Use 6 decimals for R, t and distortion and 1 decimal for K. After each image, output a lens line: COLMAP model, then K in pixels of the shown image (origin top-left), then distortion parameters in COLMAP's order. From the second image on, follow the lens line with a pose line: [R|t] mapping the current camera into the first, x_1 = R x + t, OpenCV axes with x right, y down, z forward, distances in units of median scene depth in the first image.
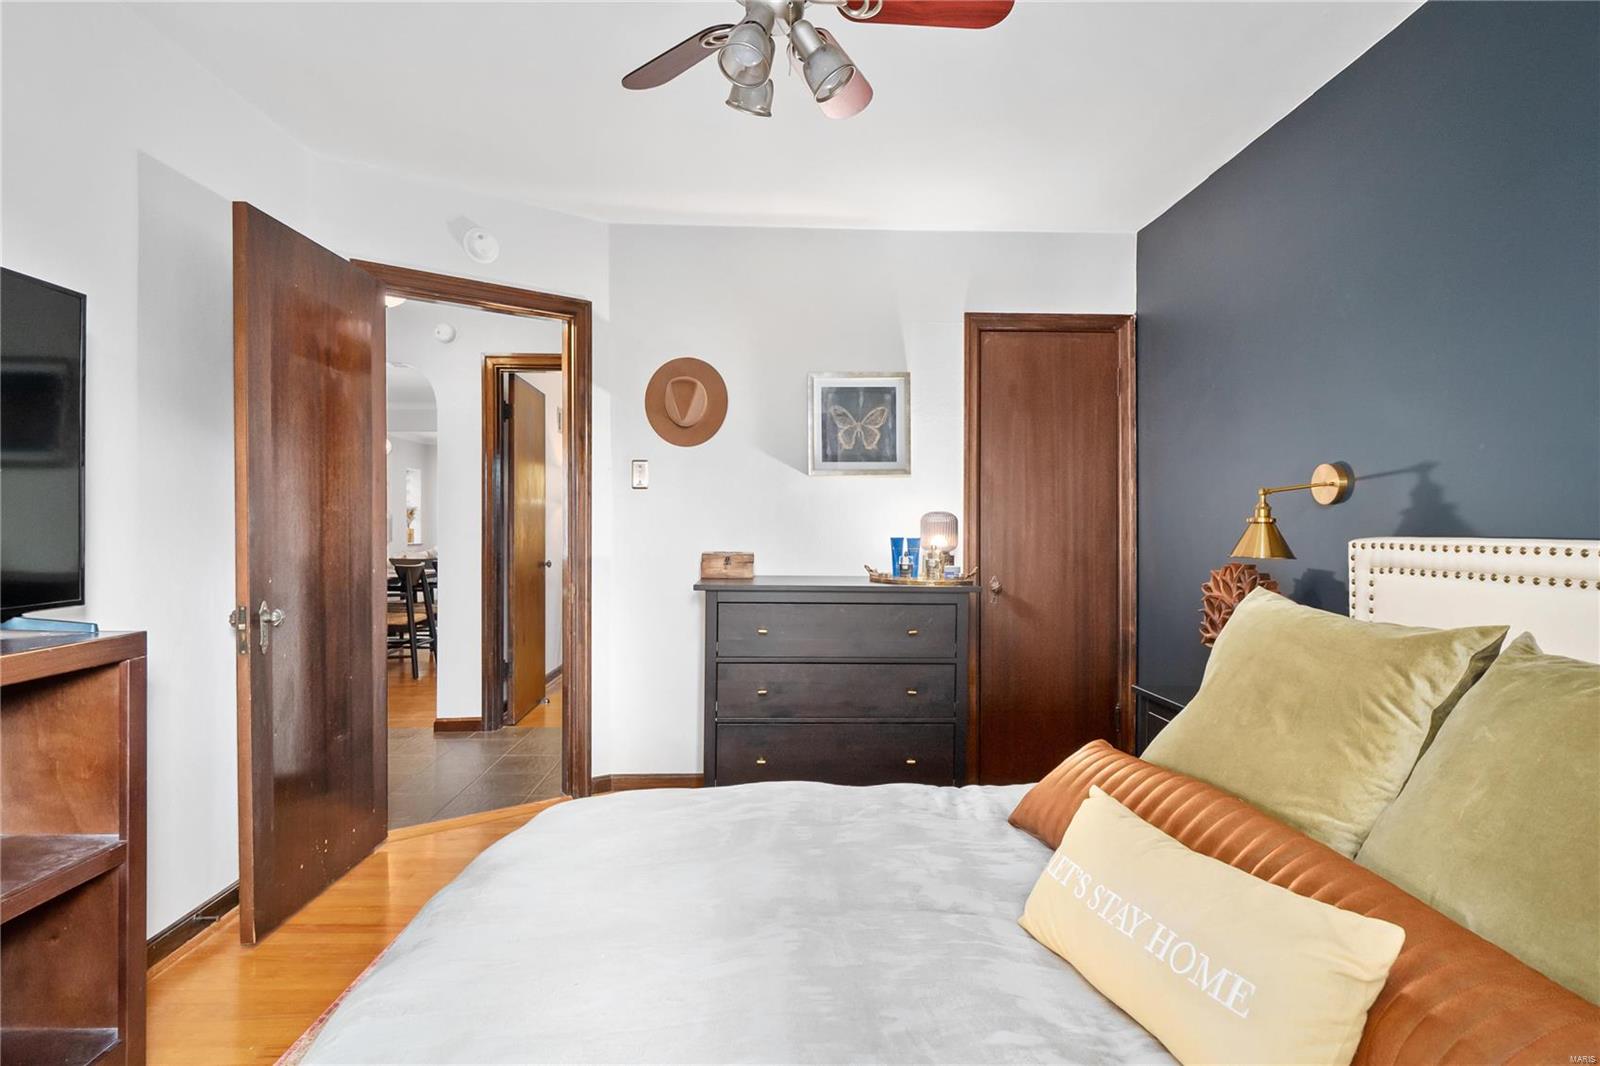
lens RADIAL K [[821.3, 0, 798.3], [0, 821.3, 530.0], [0, 0, 1]] dist [-0.004031, 0.000413]
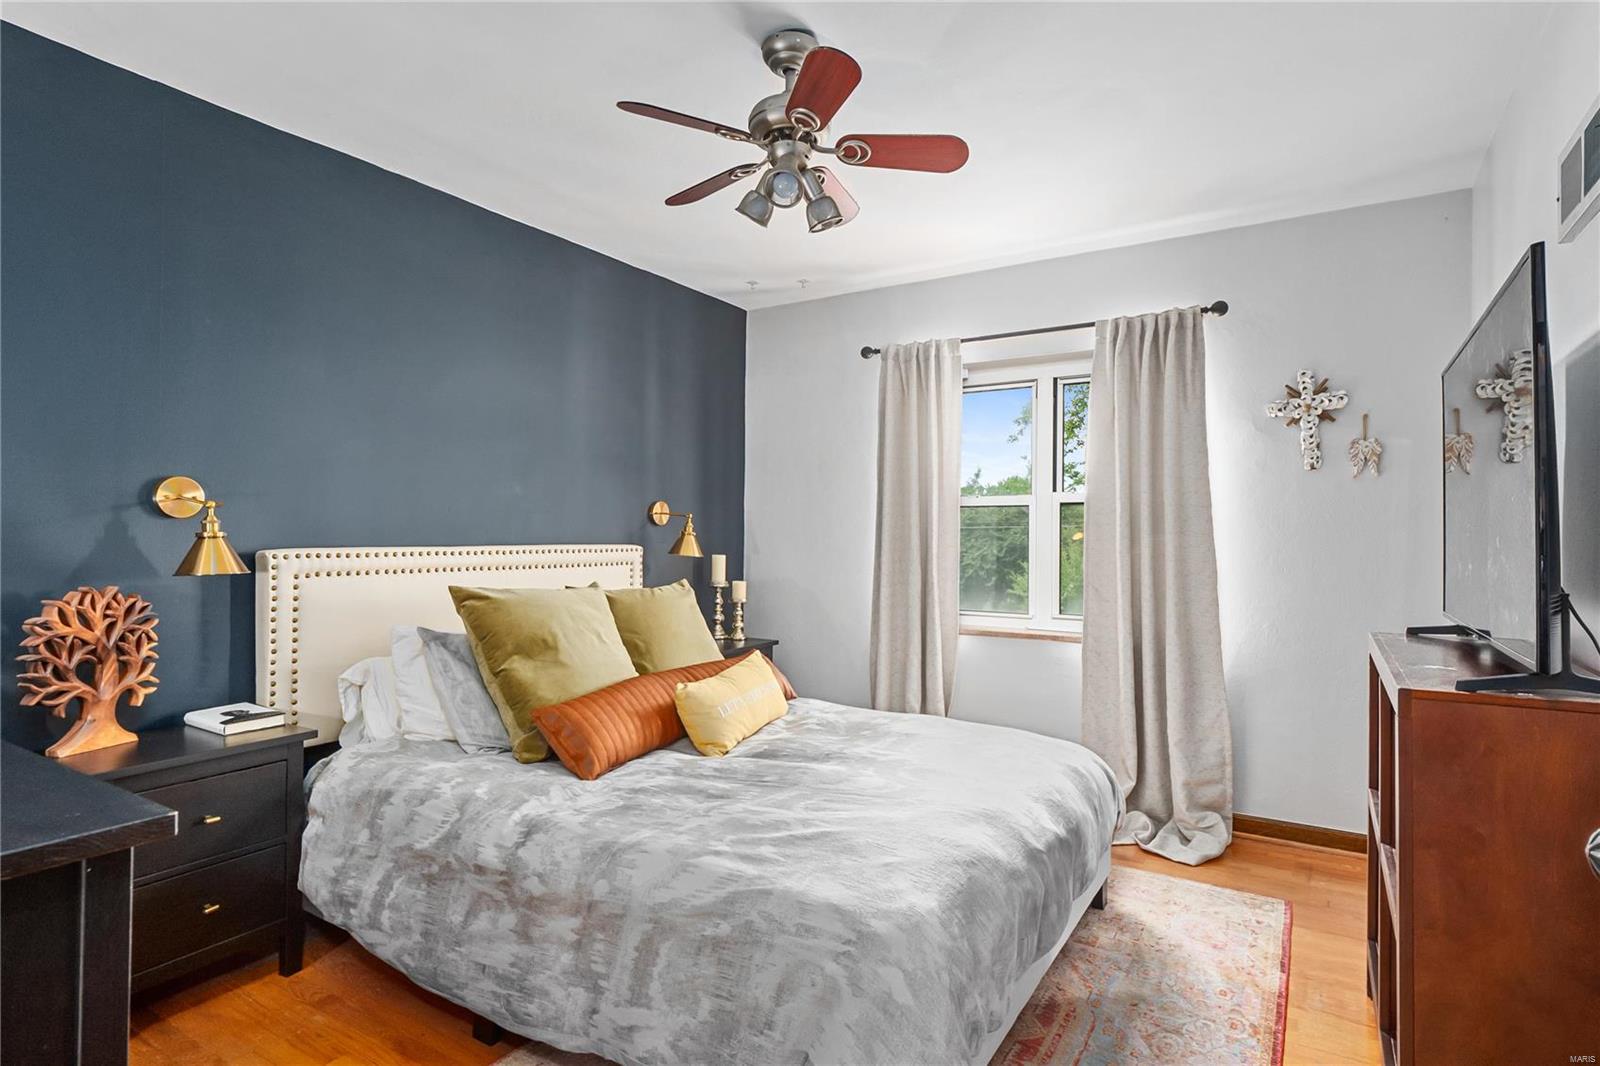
lens RADIAL K [[821.3, 0, 801.2], [0, 821.3, 530.0], [0, 0, 1]] dist [-0.004031, 0.000413]
pose [[-0.827885, -0.005104, 0.560874, -0.485663], [-0.006432, 0.999979, -0.000393, -0.019157], [-0.560861, -0.003933, -0.827901, 1.280933]]
